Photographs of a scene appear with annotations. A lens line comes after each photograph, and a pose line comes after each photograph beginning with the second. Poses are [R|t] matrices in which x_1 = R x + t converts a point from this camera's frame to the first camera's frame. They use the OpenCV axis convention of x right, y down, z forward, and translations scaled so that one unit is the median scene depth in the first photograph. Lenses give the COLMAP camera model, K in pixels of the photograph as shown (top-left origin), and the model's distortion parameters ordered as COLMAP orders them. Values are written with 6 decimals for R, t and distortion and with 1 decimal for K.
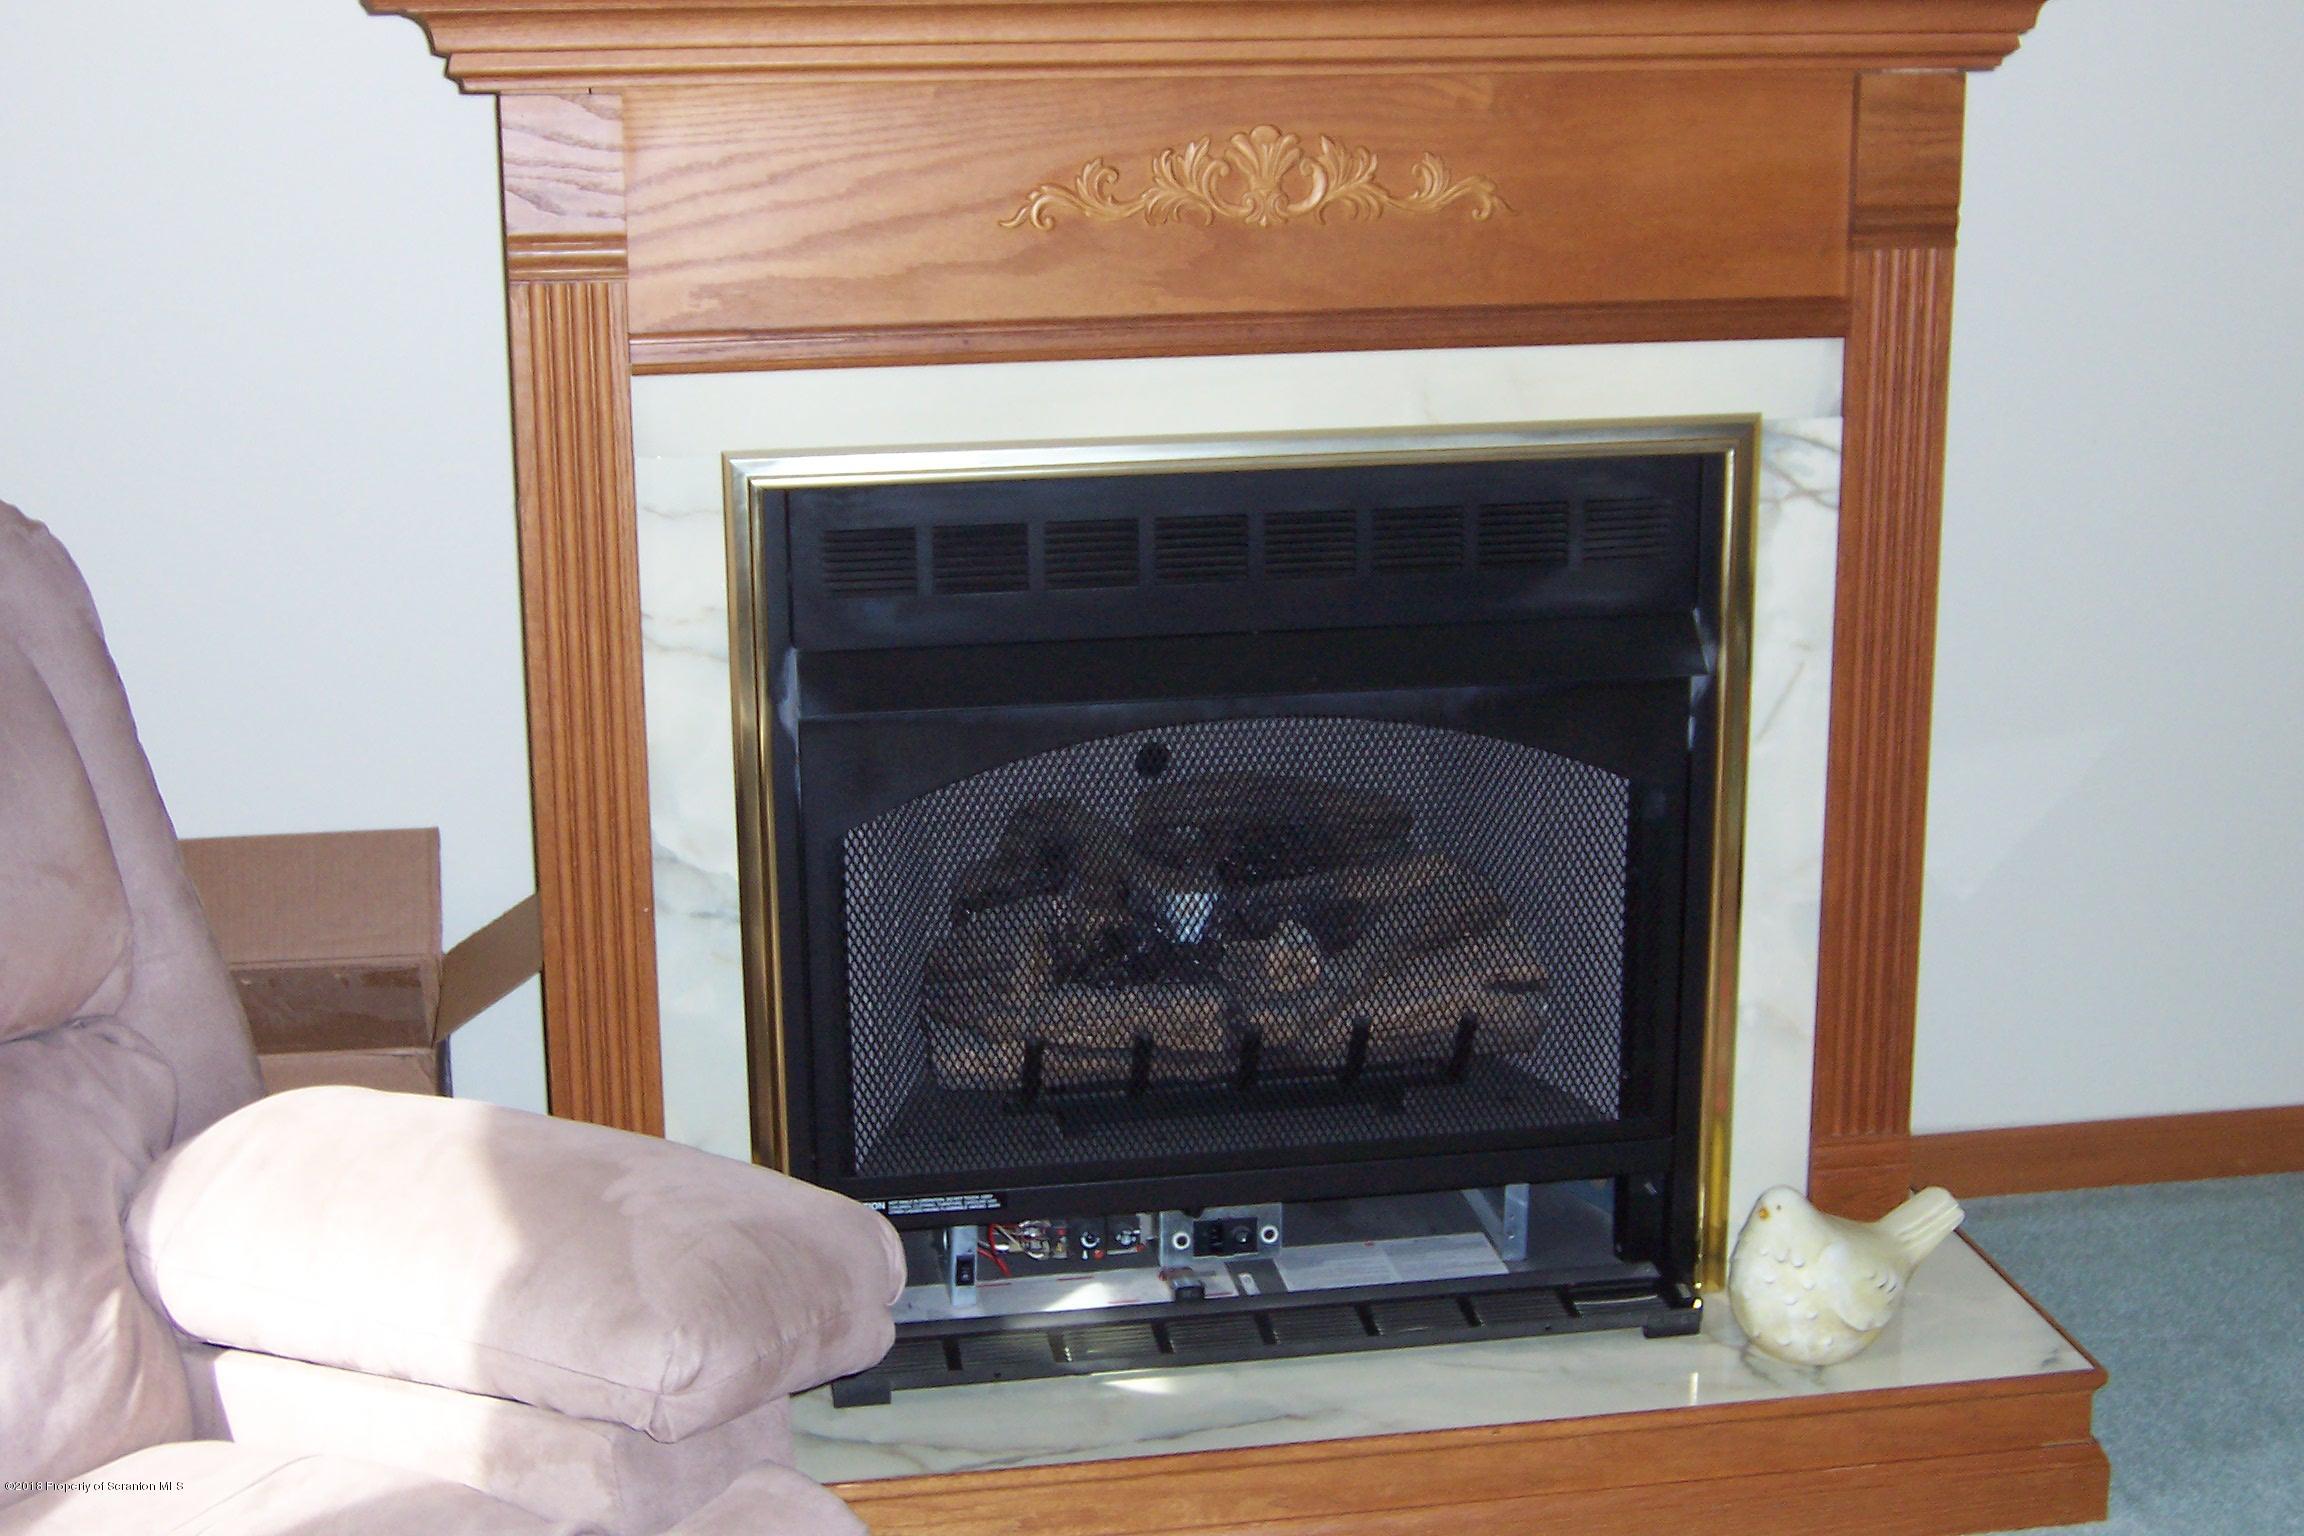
lens RADIAL K [[3091.0, 0, 1144.6], [0, 3091.0, 761.7], [0, 0, 1]] dist [0.002460, -0.562440]
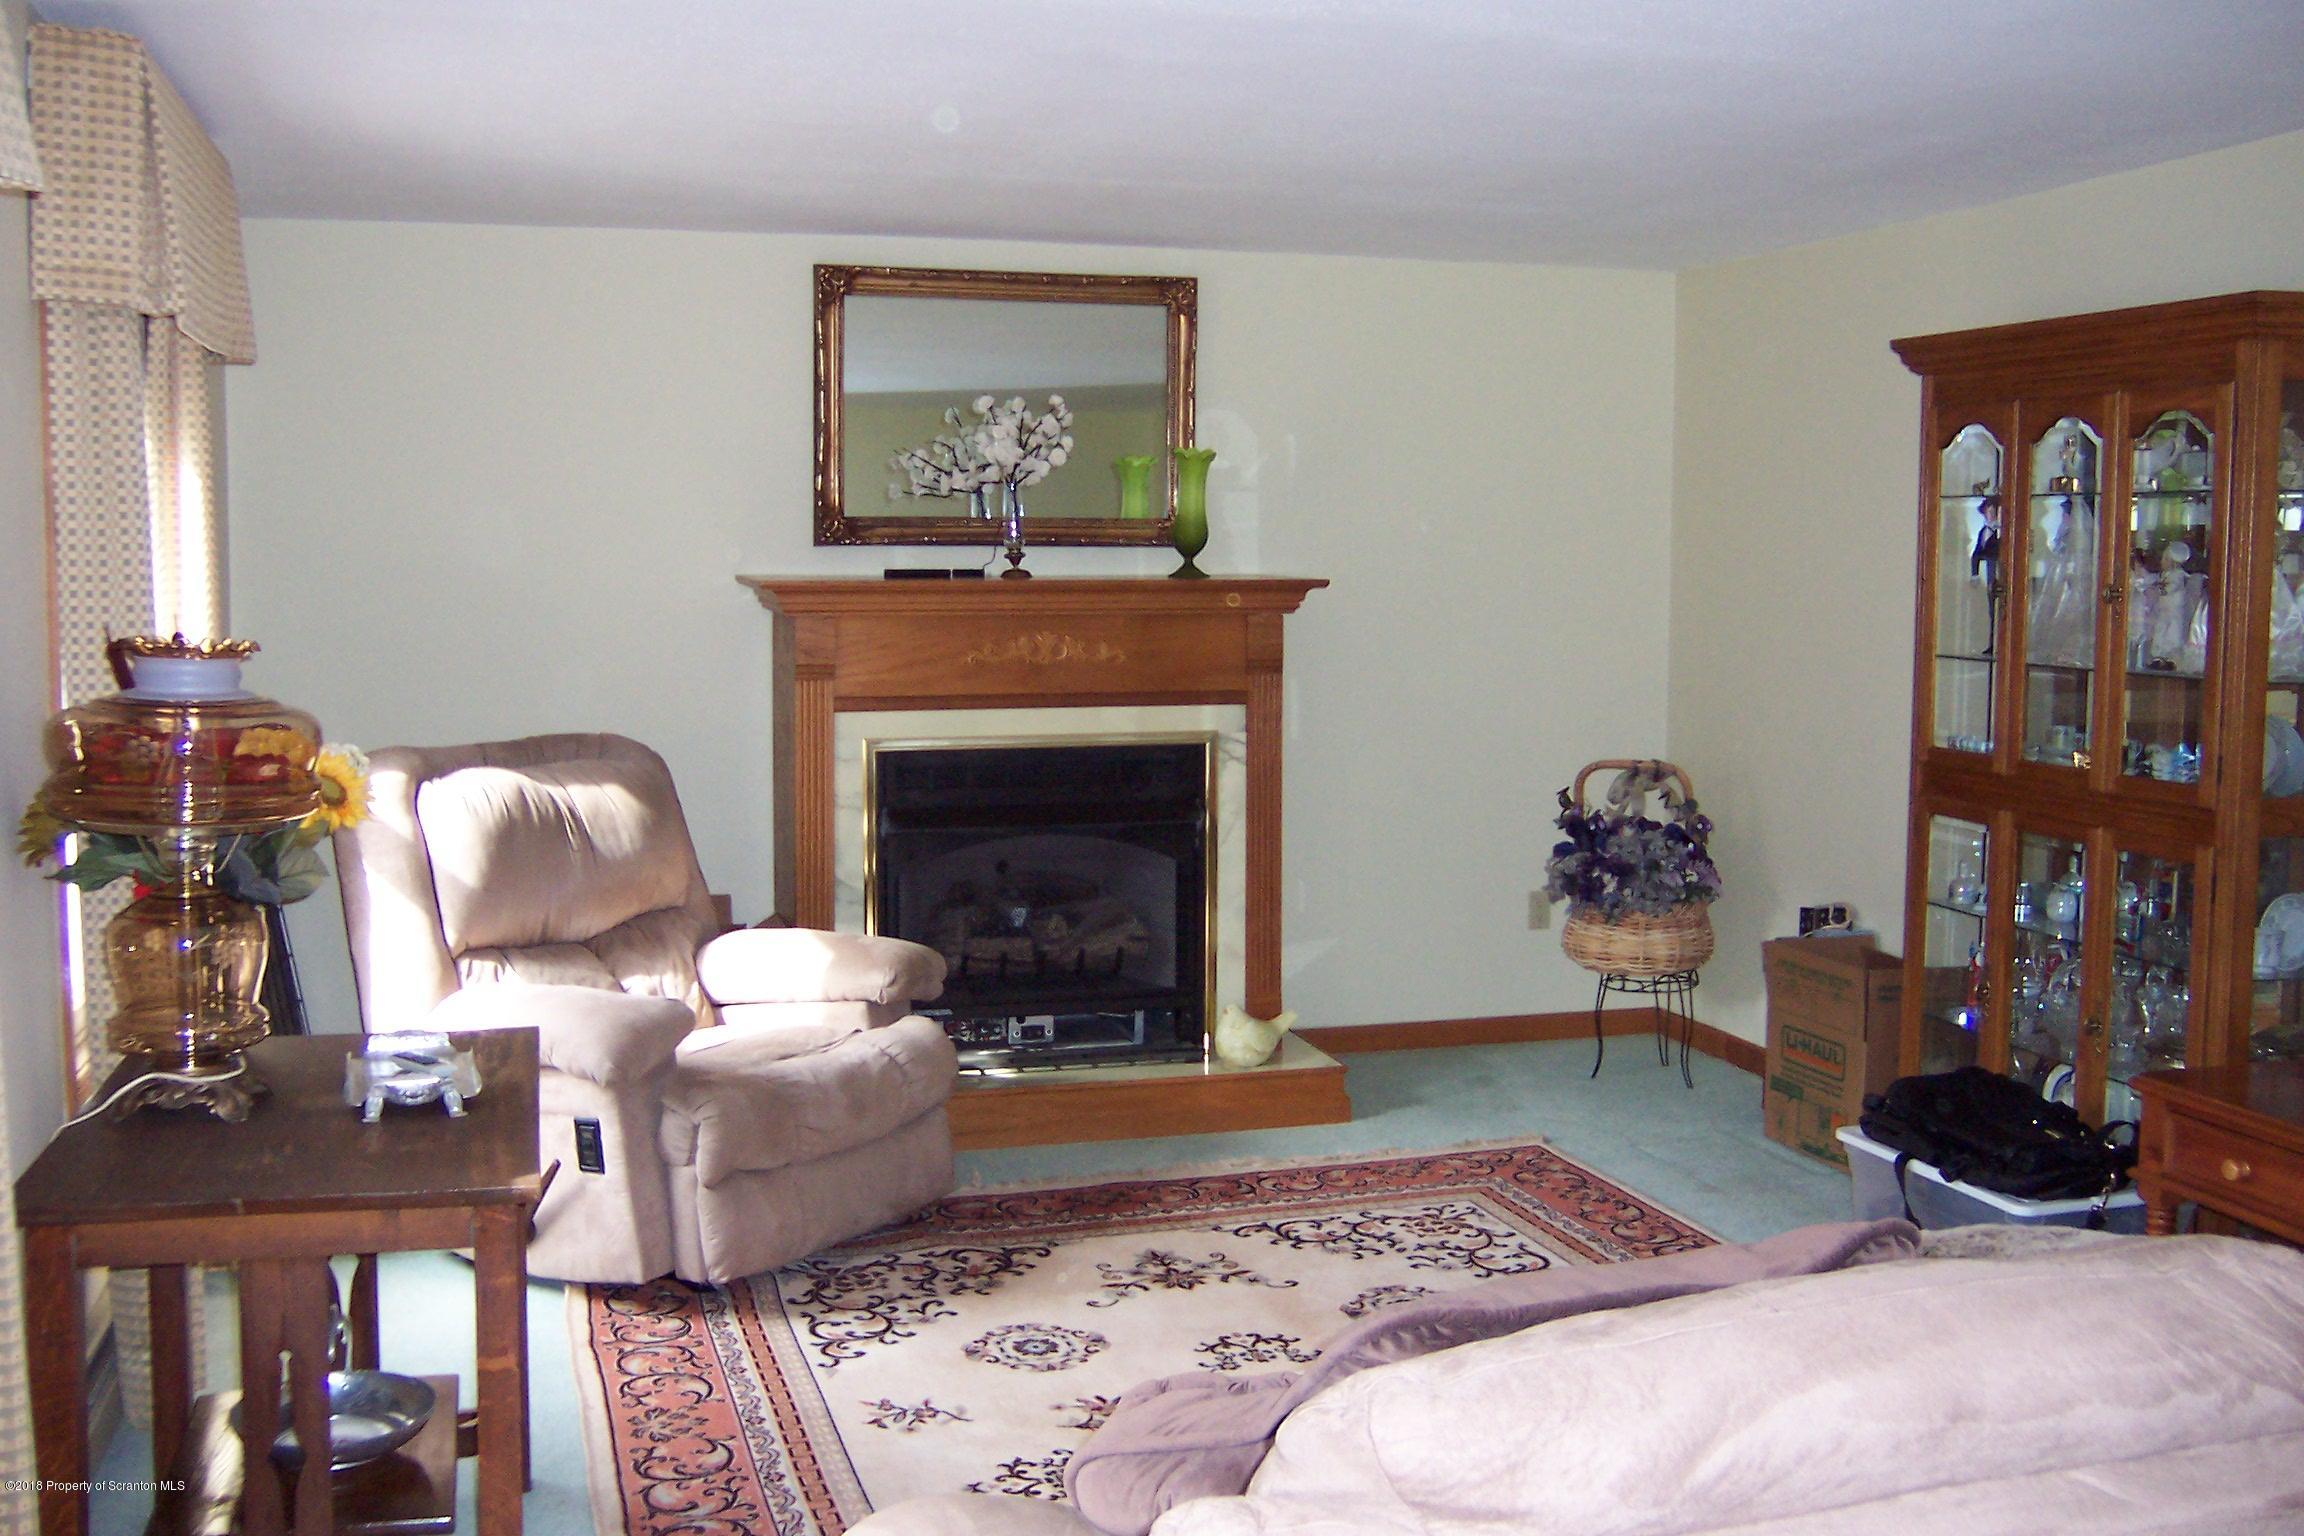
lens RADIAL K [[2261.2, 0, 1150.9], [0, 2261.2, 745.8], [0, 0, 1]] dist [-0.143908, 0.239874]
pose [[0.993964, 0.002462, 0.109677, -0.093406], [0.015704, 0.986259, -0.164458, 0.244543], [-0.108575, 0.165188, 0.980268, -1.049955]]
